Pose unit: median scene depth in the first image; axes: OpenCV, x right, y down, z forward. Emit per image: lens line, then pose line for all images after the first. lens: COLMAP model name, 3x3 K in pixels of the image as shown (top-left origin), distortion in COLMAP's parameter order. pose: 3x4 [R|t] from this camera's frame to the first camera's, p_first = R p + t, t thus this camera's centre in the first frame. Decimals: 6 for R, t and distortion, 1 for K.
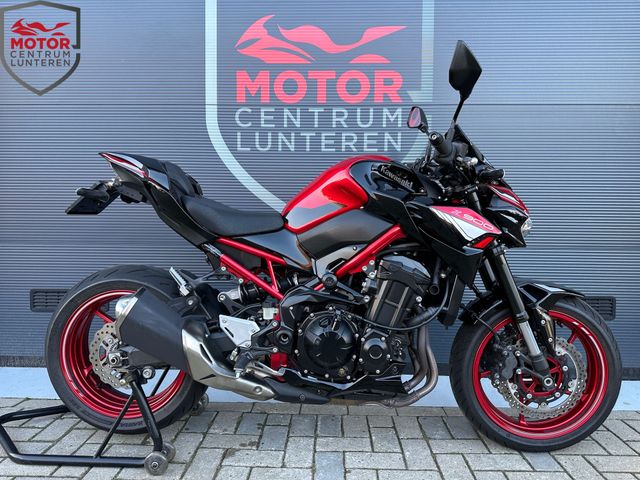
lens RADIAL K [[447.7, 0, 323.6], [0, 447.7, 238.9], [0, 0, 1]] dist [0.045403, -0.065863]
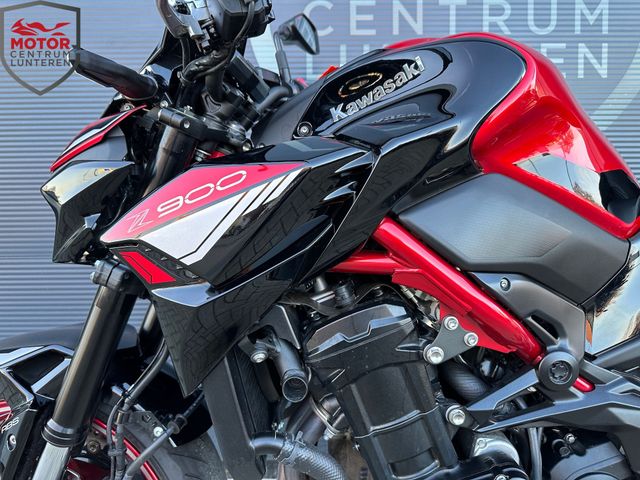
lens RADIAL K [[447.7, 0, 315.4], [0, 447.7, 236.6], [0, 0, 1]] dist [0.045403, -0.065863]
pose [[0.999653, -0.017920, 0.019317, -0.300773], [0.017562, 0.999673, 0.018565, -0.027481], [-0.019643, -0.018219, 0.999641, 0.697195]]
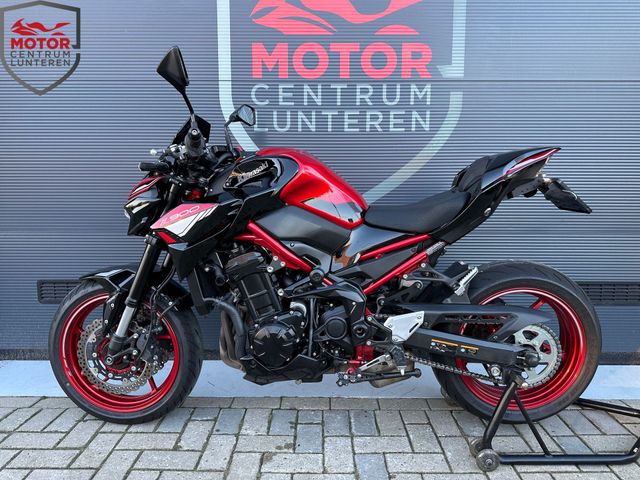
lens RADIAL K [[447.7, 0, 324.2], [0, 447.7, 241.8], [0, 0, 1]] dist [0.045403, -0.065863]
pose [[0.999685, -0.008518, 0.023624, -0.108653], [0.006515, 0.996477, 0.083607, -0.068800], [-0.024253, -0.083427, 0.996219, 0.075677]]
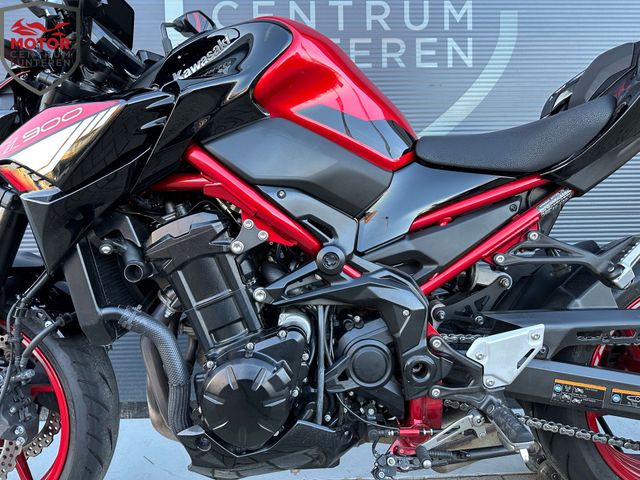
lens RADIAL K [[447.7, 0, 316.5], [0, 447.7, 238.0], [0, 0, 1]] dist [0.045403, -0.065863]
pose [[0.998087, -0.027953, 0.055150, -0.144741], [0.027608, 0.999594, 0.007006, 0.060719], [-0.055324, -0.005470, 0.998453, 0.555160]]
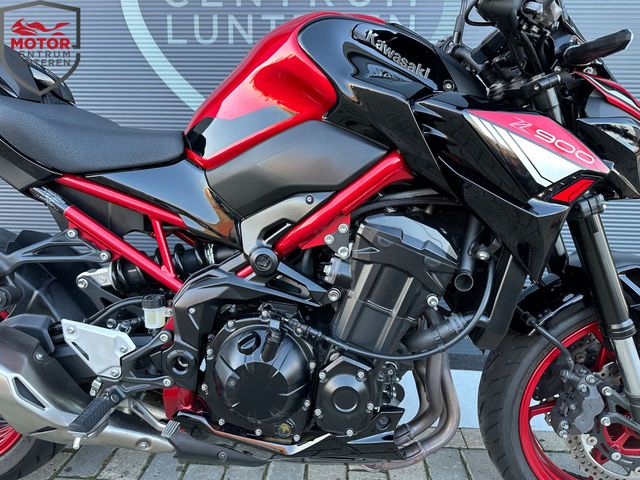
lens RADIAL K [[447.7, 0, 329.3], [0, 447.7, 235.2], [0, 0, 1]] dist [0.045403, -0.065863]
pose [[0.999816, 0.011622, -0.015237, 0.094215], [-0.009562, 0.991609, 0.128916, -0.004324], [0.016608, -0.128746, 0.991538, 0.464620]]
